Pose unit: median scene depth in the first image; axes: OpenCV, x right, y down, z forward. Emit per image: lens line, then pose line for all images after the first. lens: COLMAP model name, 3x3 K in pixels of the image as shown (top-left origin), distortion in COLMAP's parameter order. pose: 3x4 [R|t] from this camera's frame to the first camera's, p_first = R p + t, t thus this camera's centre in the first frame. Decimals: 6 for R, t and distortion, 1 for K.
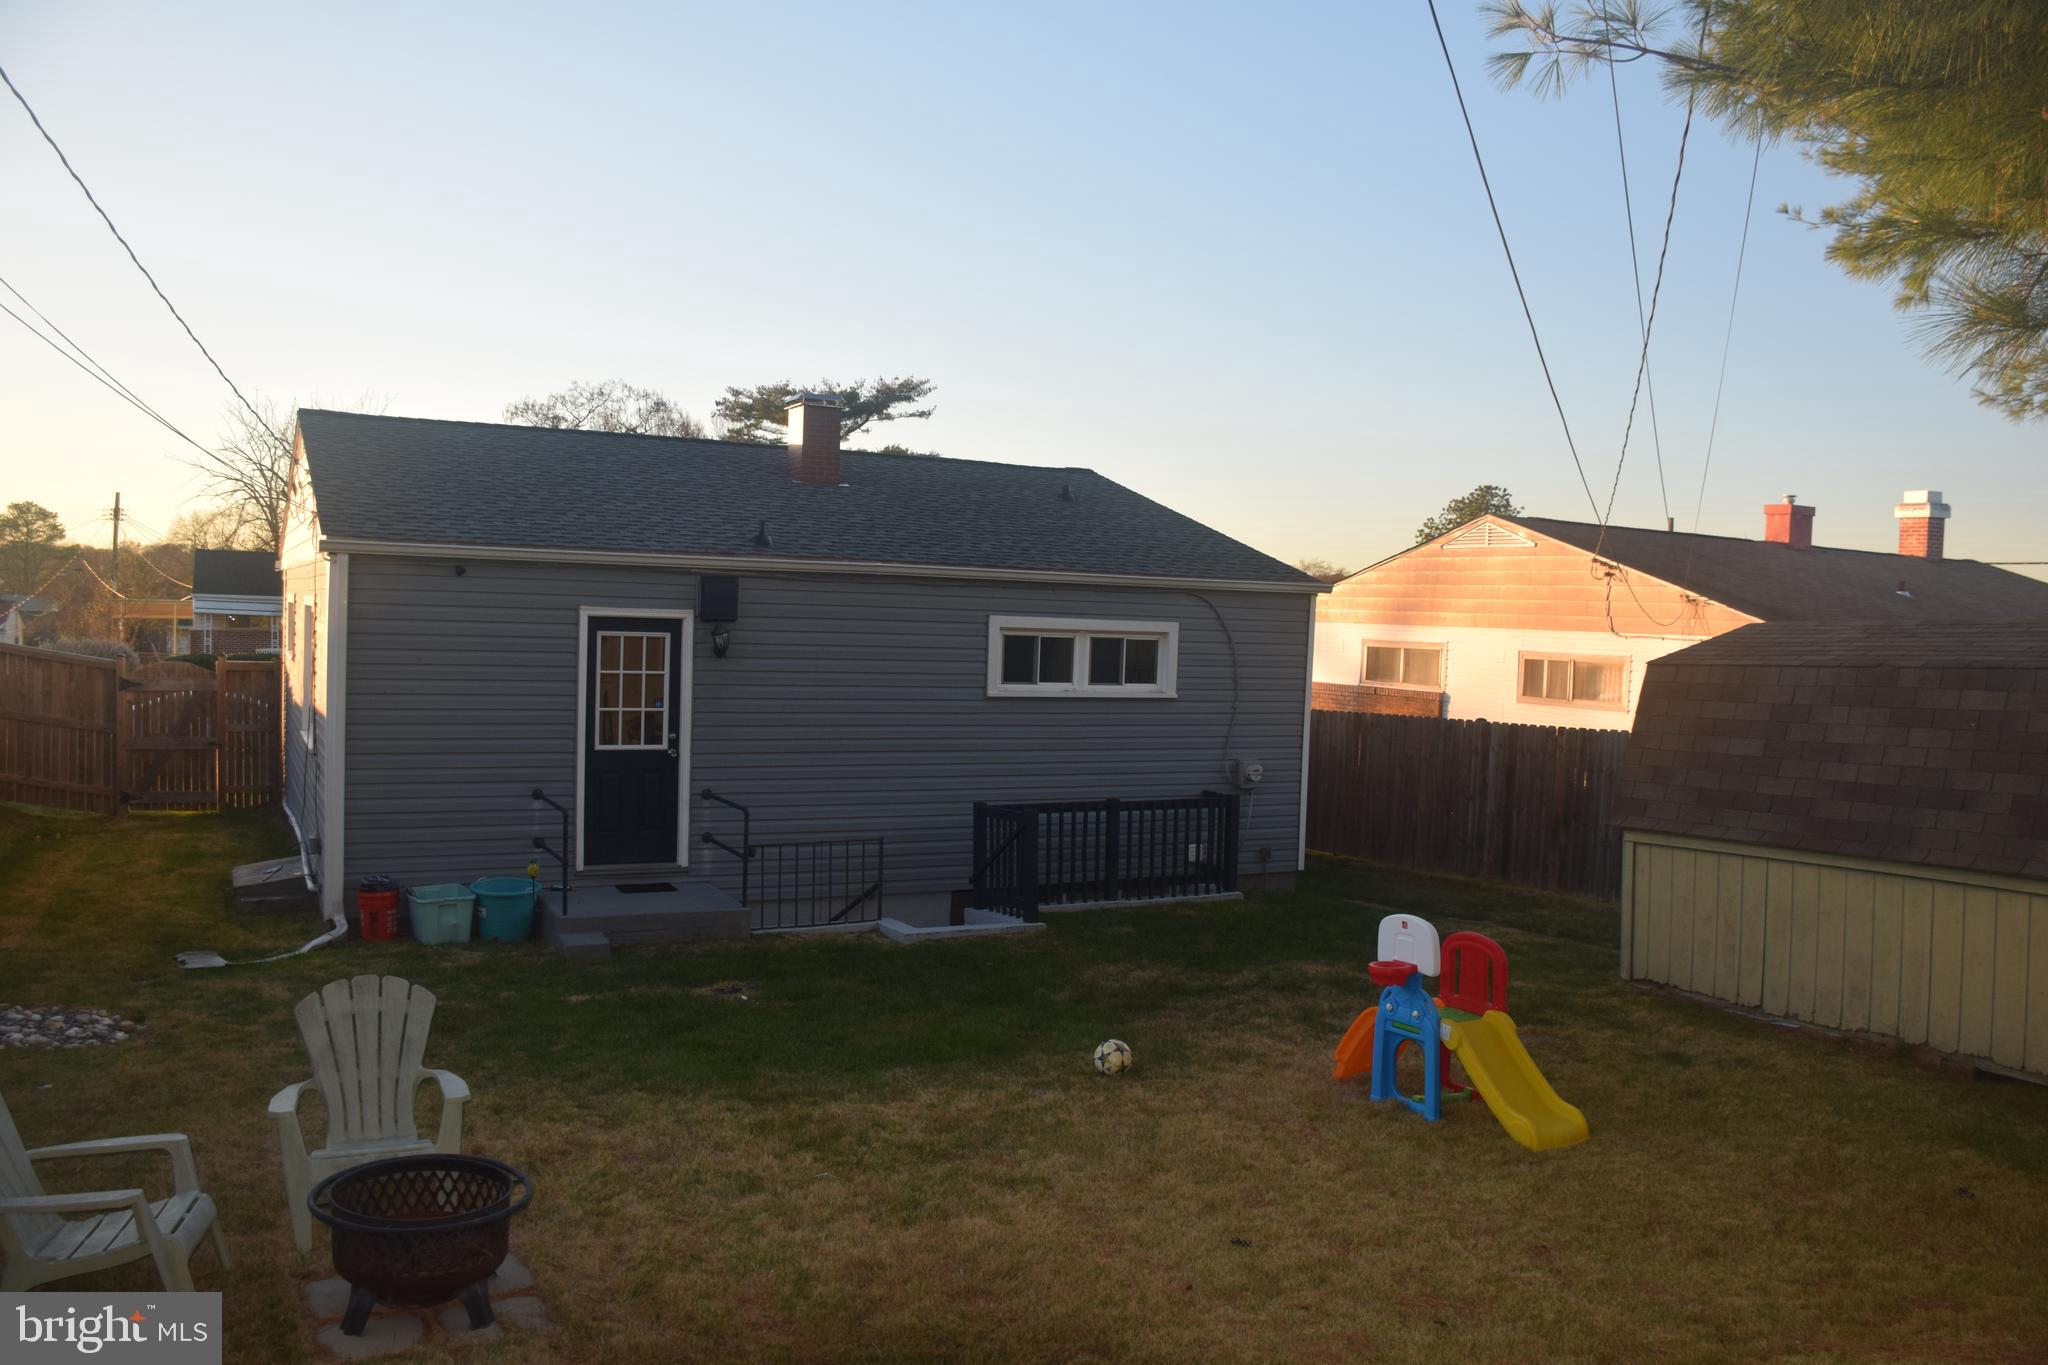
lens RADIAL K [[1611.7, 0, 1028.9], [0, 1611.7, 675.7], [0, 0, 1]] dist [-0.105089, 0.039543]
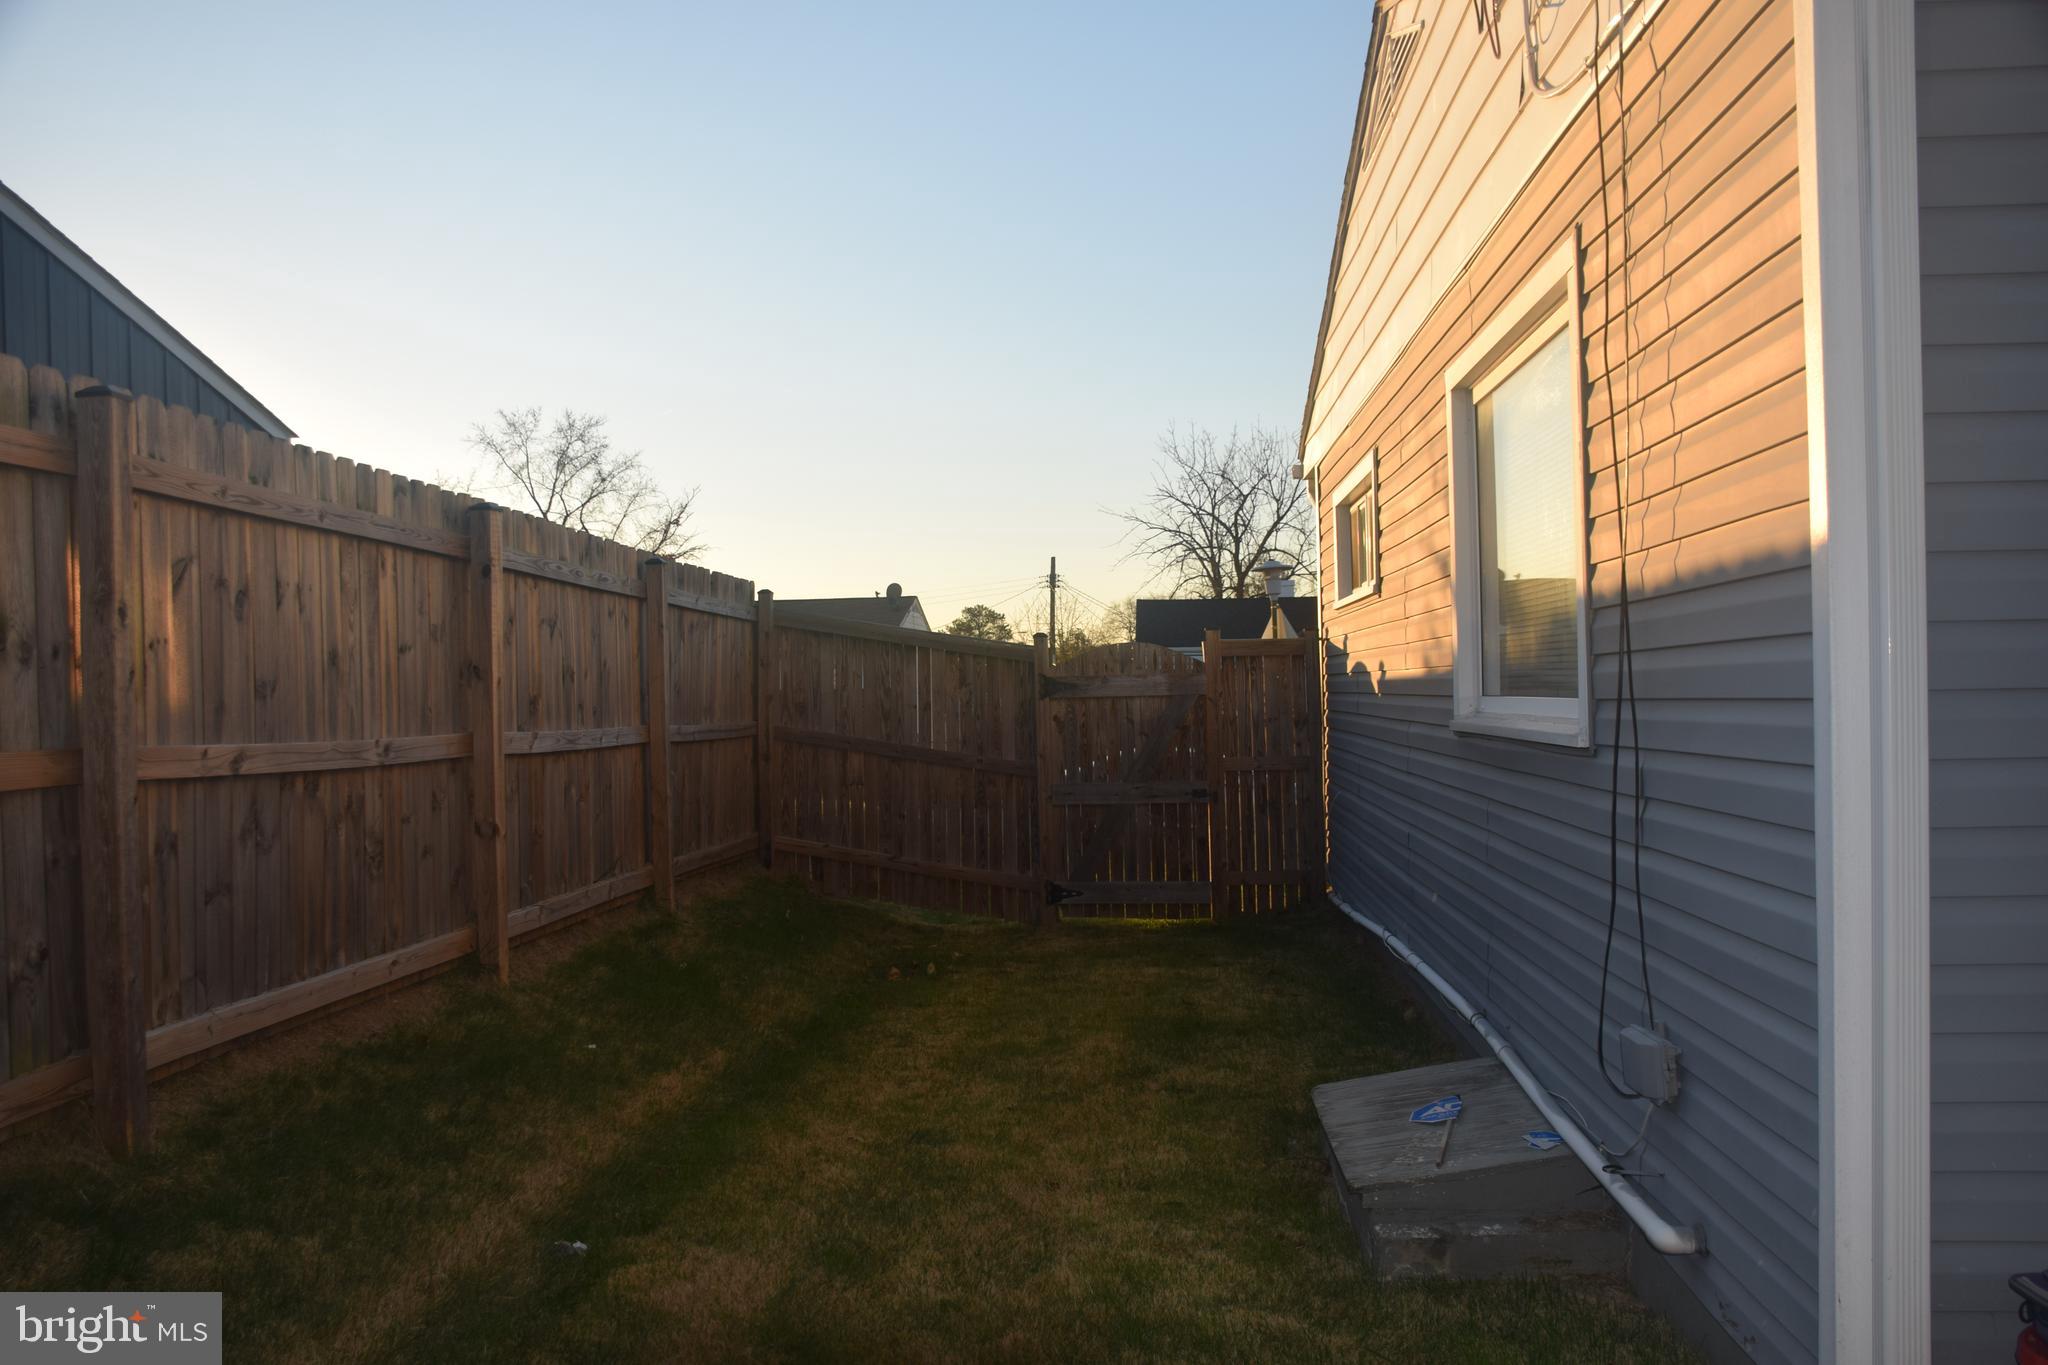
lens RADIAL K [[1779.8, 0, 1026.5], [0, 1779.8, 684.2], [0, 0, 1]] dist [-0.007104, -0.000436]
pose [[0.852646, -0.049456, -0.520143, -0.258966], [0.027981, 0.998404, -0.049062, 0.035303], [0.521739, 0.027278, 0.852669, 0.461102]]
